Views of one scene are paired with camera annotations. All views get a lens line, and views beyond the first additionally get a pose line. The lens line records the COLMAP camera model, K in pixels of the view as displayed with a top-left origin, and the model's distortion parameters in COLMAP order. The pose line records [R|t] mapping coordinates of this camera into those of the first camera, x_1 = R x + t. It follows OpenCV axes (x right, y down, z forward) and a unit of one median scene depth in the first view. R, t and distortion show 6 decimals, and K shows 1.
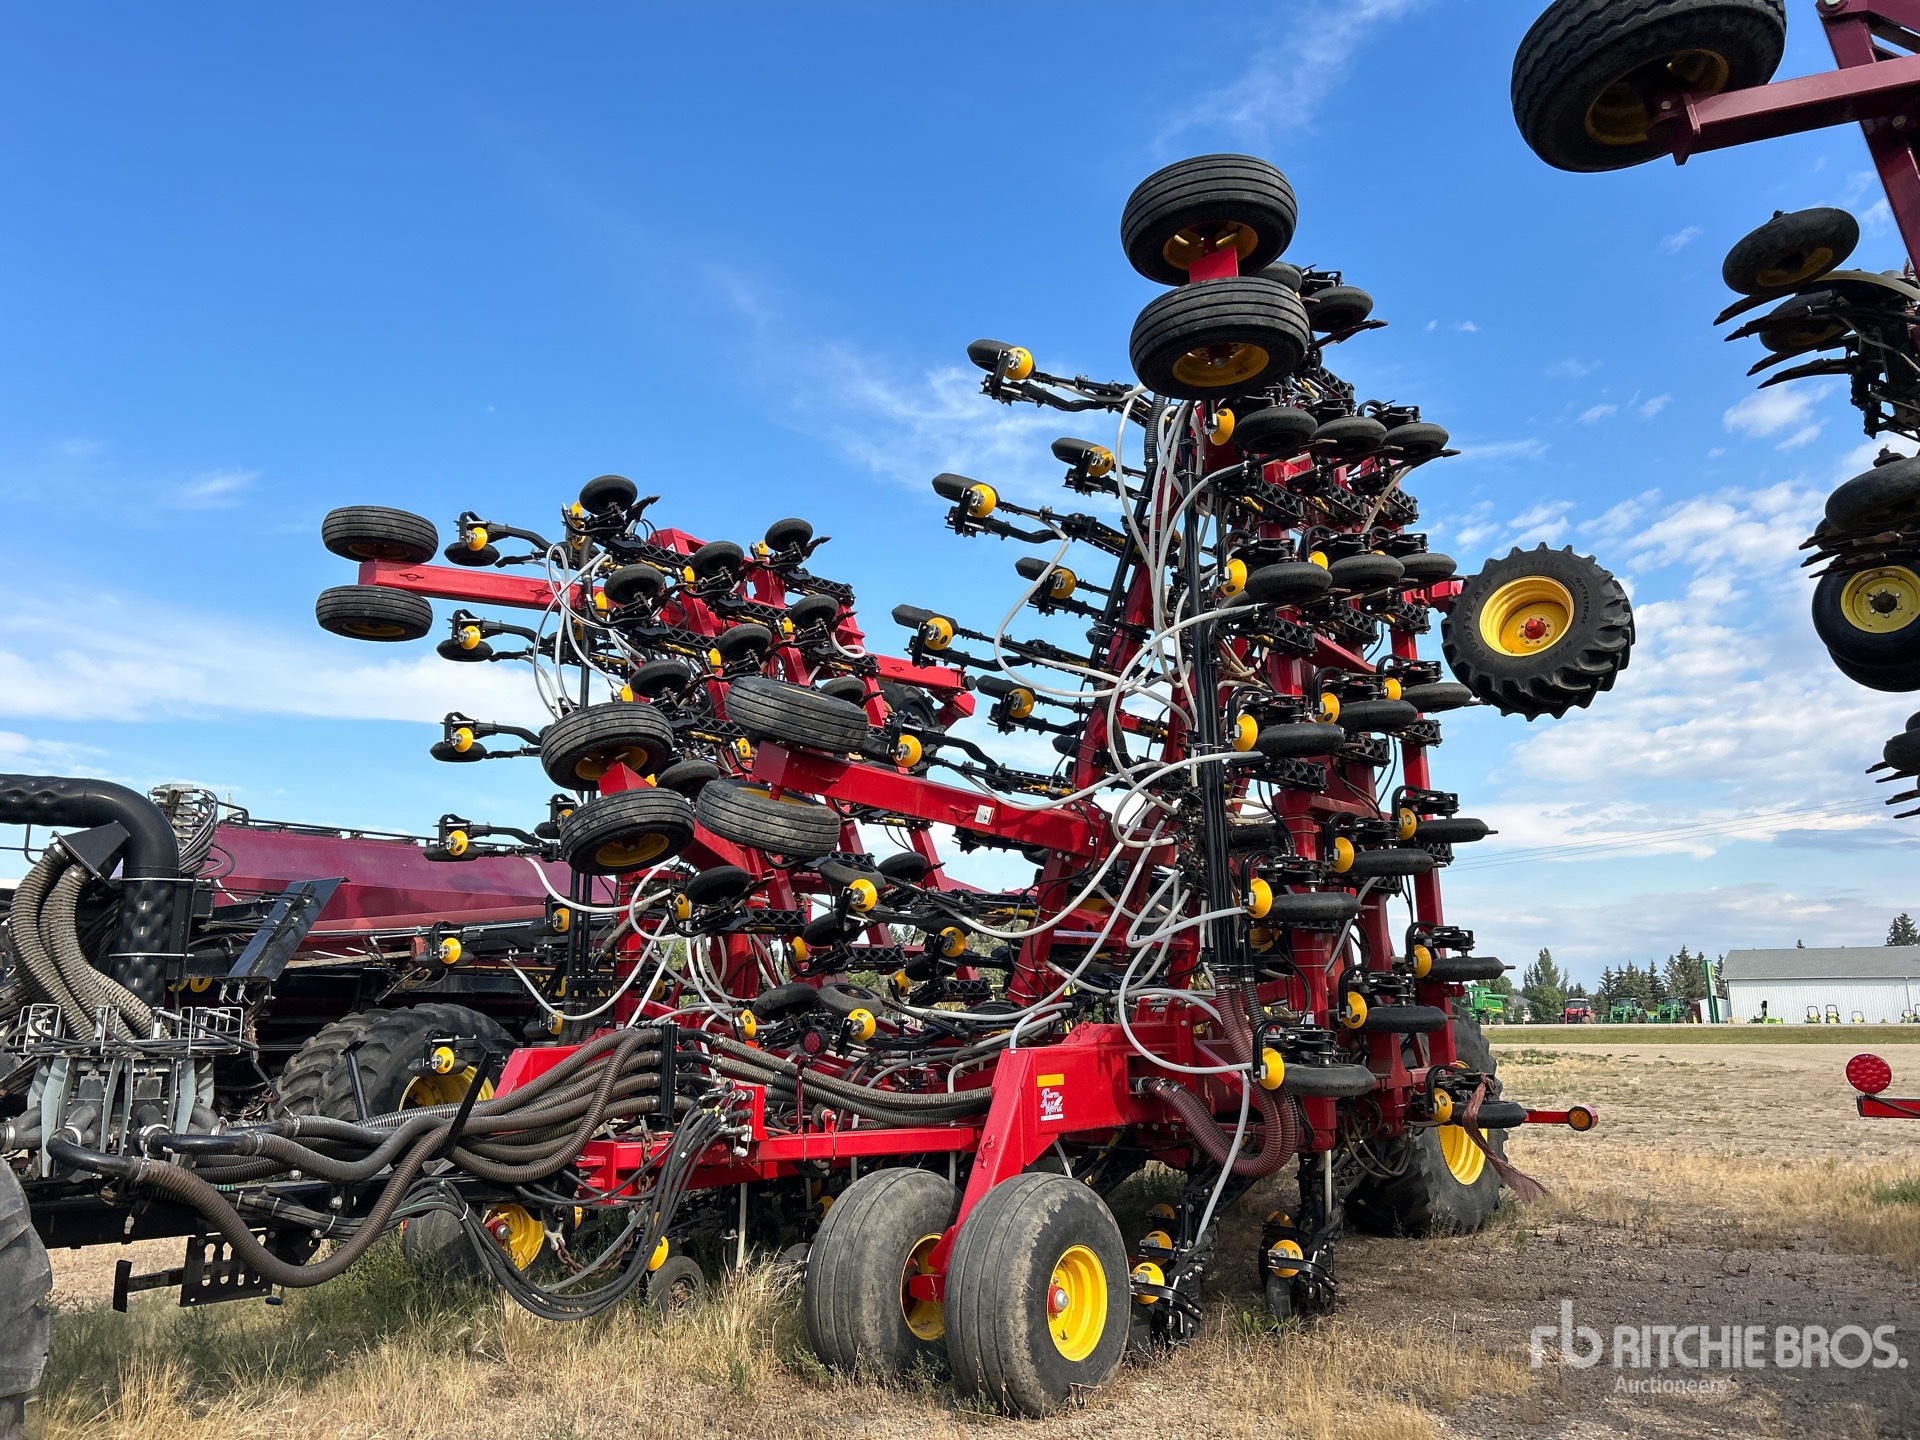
lens RADIAL K [[1406.2, 0, 957.7], [0, 1406.2, 724.8], [0, 0, 1]] dist [0.029652, -0.007105]
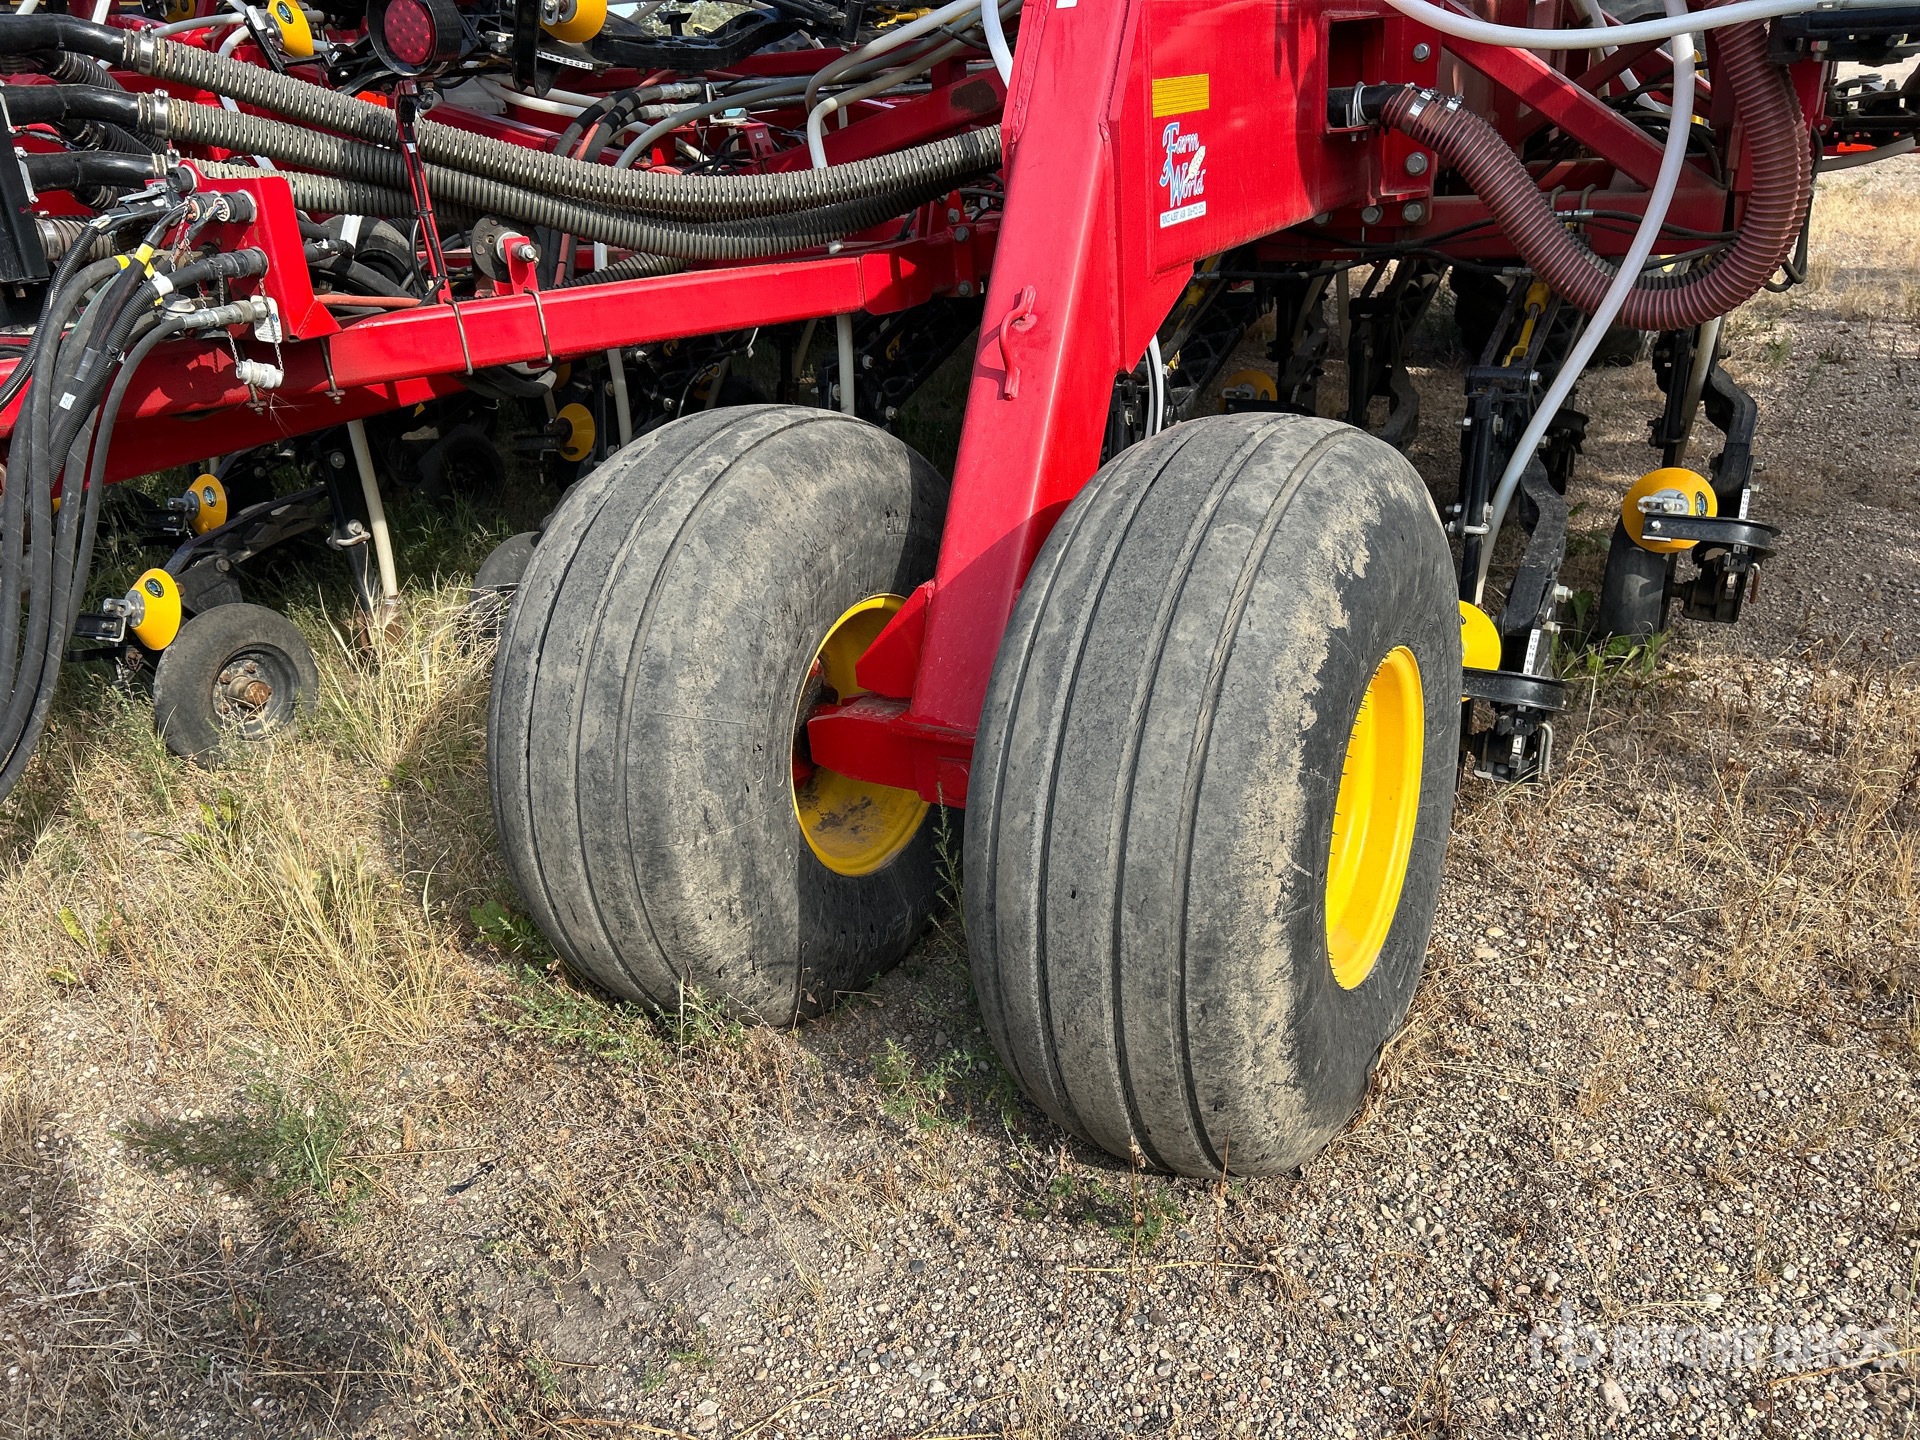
lens RADIAL K [[1406.2, 0, 958.5], [0, 1406.2, 725.8], [0, 0, 1]] dist [0.029652, -0.007105]
pose [[0.988215, -0.108267, 0.108211, -0.032648], [0.024841, 0.810984, 0.584541, 0.181506], [-0.151044, -0.574964, 0.804116, 0.675569]]
